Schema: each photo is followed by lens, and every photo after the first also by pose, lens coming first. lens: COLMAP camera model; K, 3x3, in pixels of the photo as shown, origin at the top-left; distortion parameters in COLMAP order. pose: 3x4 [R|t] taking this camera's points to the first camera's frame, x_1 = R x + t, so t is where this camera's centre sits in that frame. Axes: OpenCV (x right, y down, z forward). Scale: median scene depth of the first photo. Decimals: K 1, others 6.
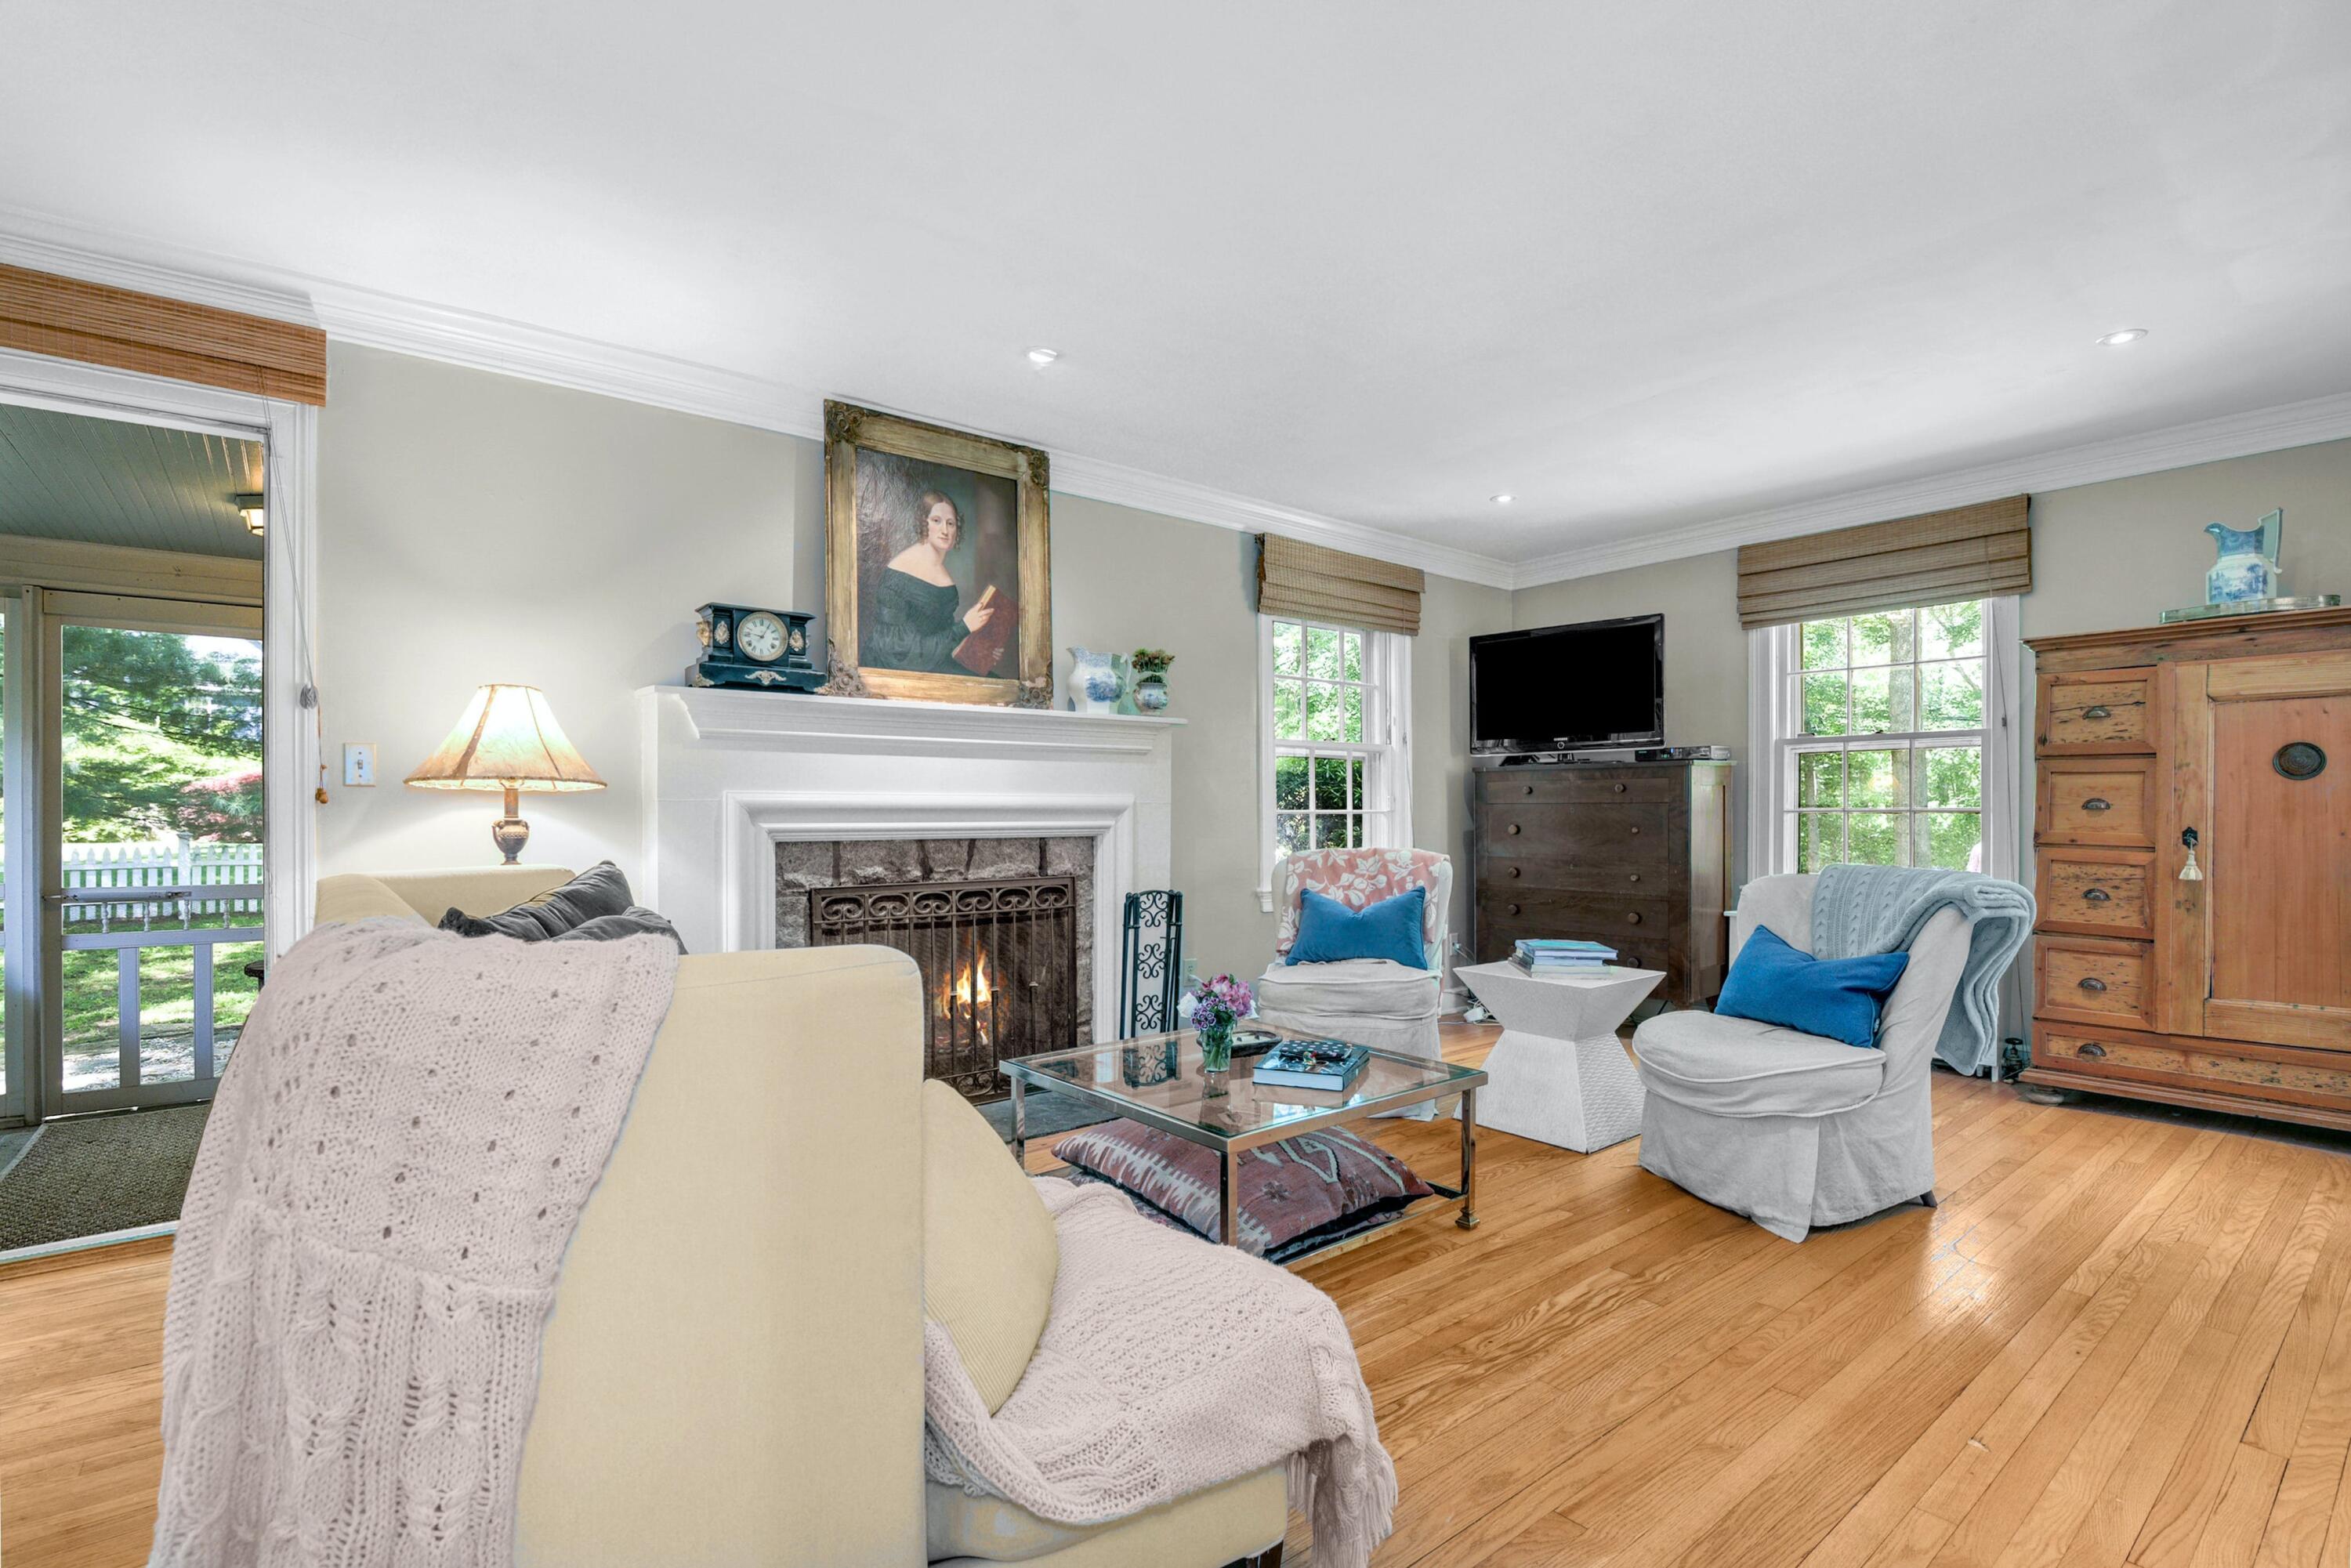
lens RADIAL K [[1082.3, 0, 1172.4], [0, 1082.3, 817.4], [0, 0, 1]] dist [0.000197, 0.000221]
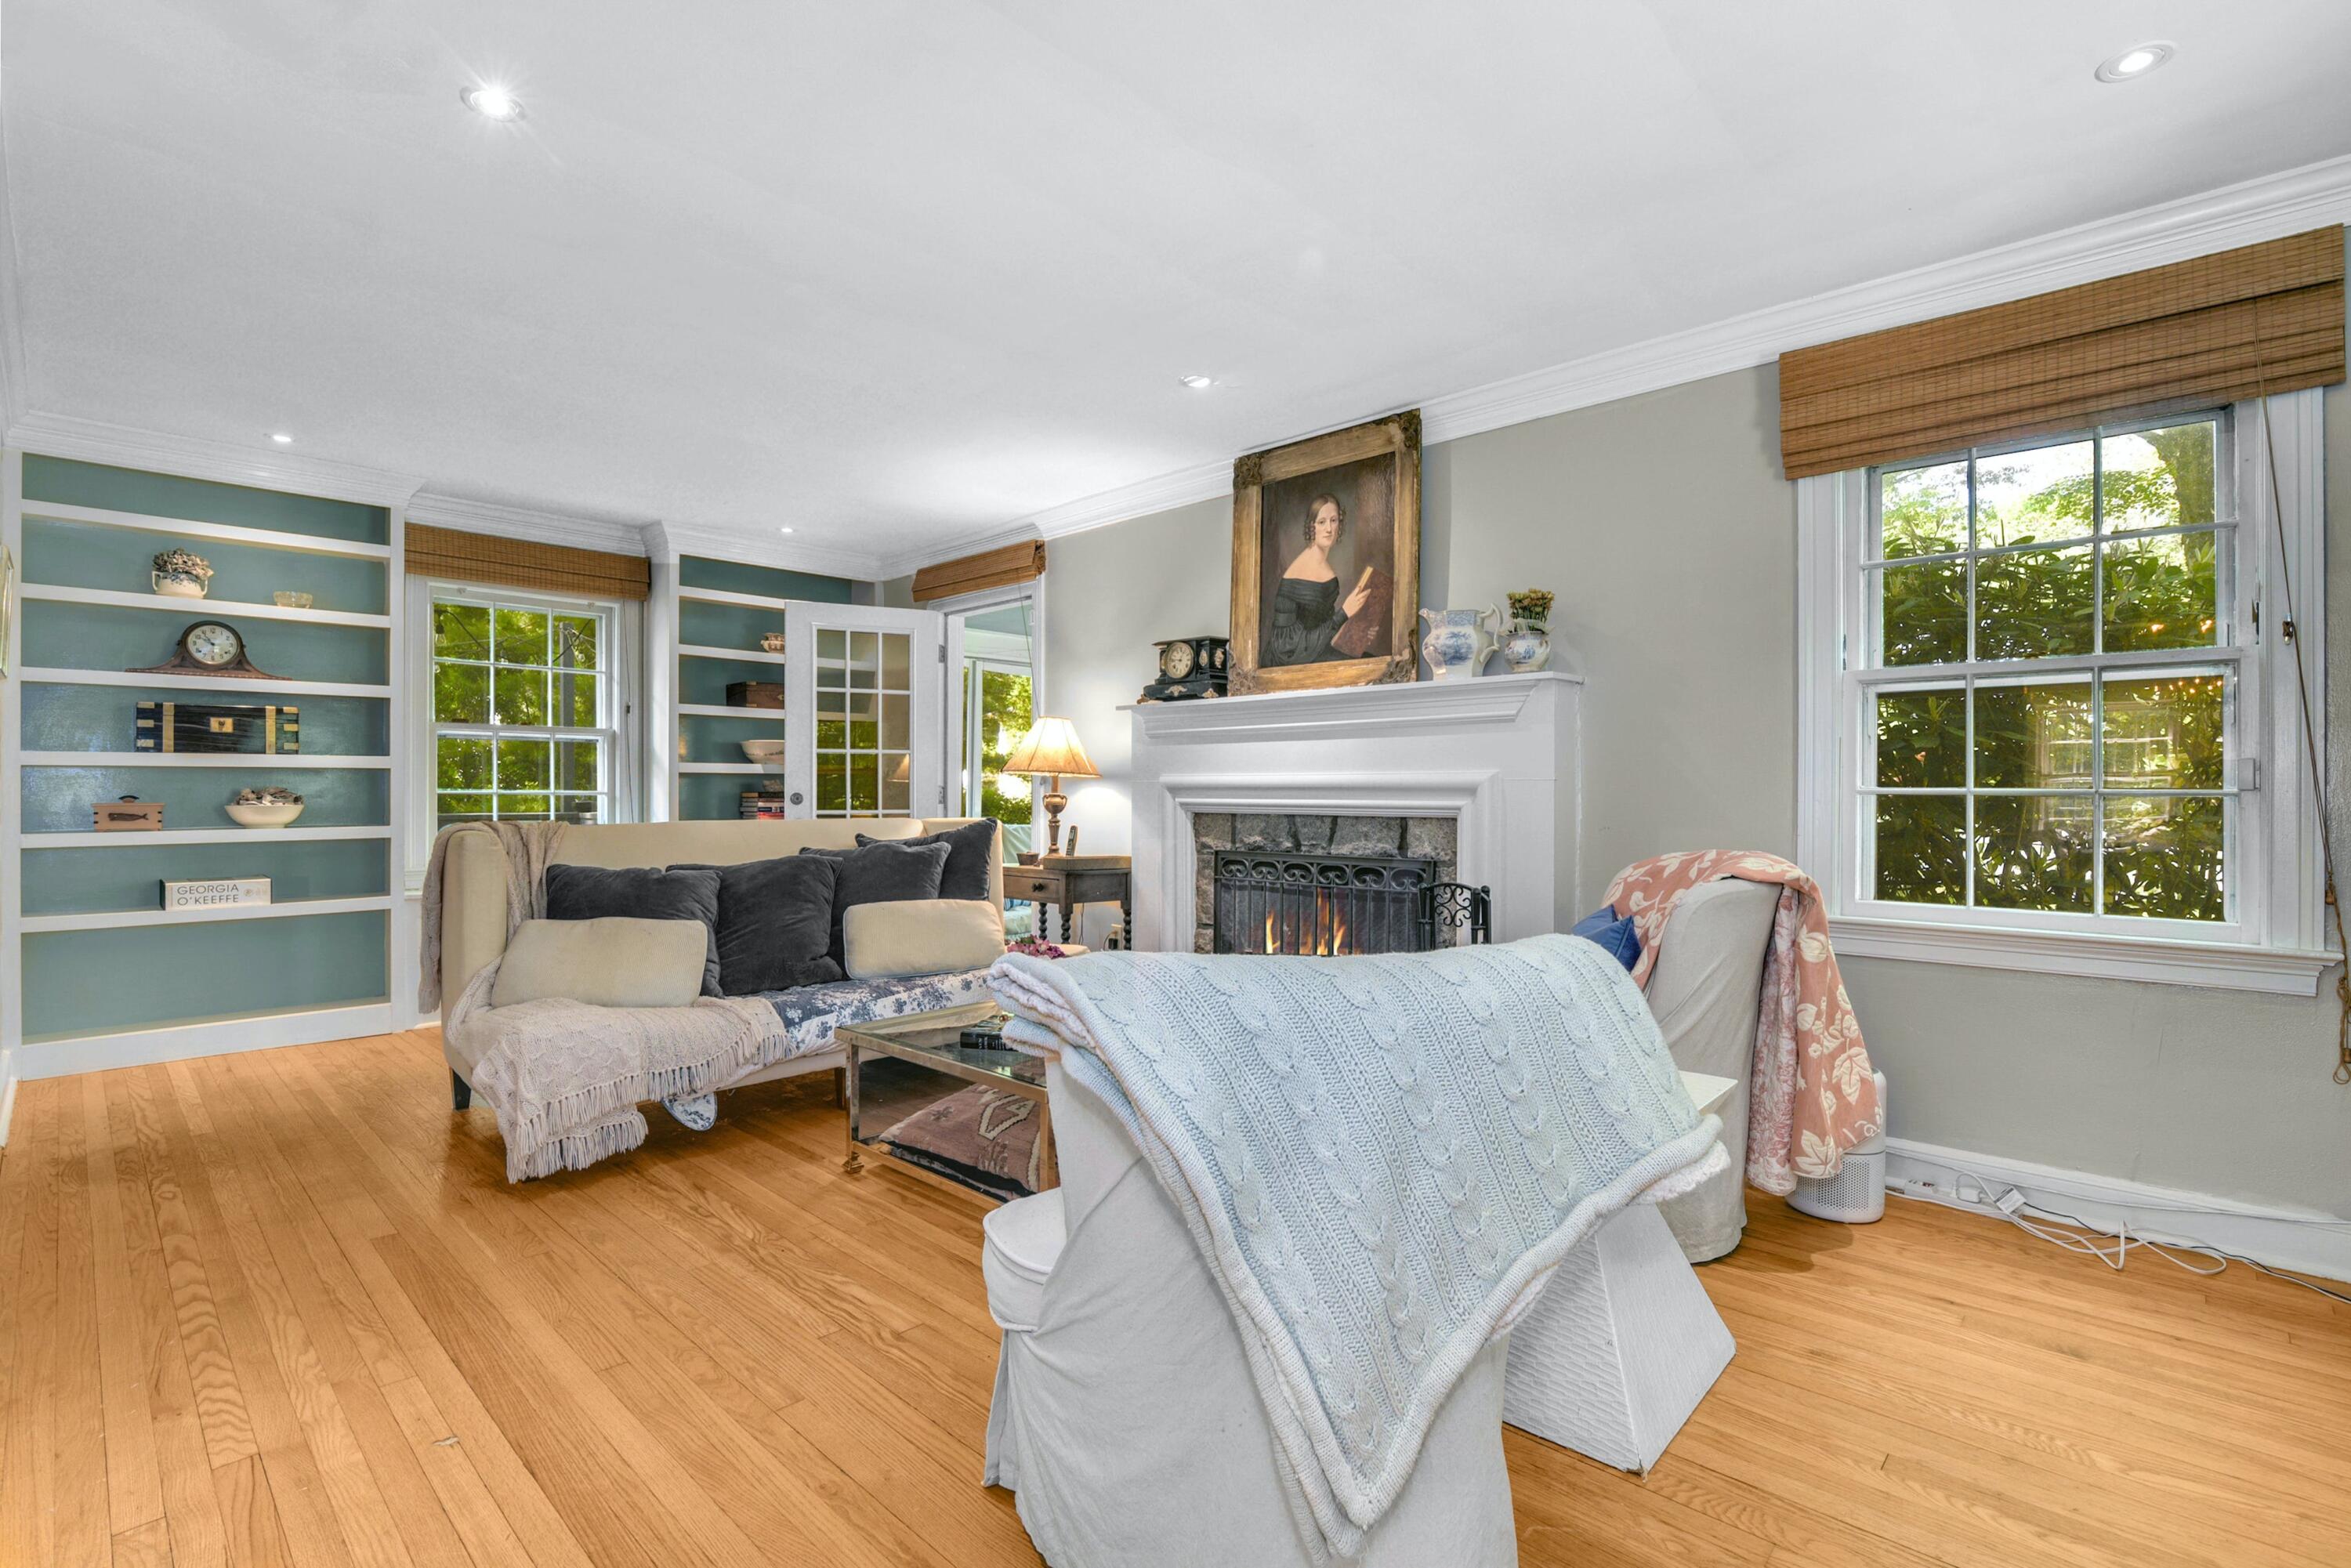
lens RADIAL K [[1047.2, 0, 1151.6], [0, 1047.2, 800.8], [0, 0, 1]] dist [-0.018952, -0.000295]
pose [[0.140978, 0.010445, -0.989958, 0.794183], [-0.006587, 0.999932, 0.009612, -0.003370], [0.989991, 0.005166, 0.141037, 0.679108]]
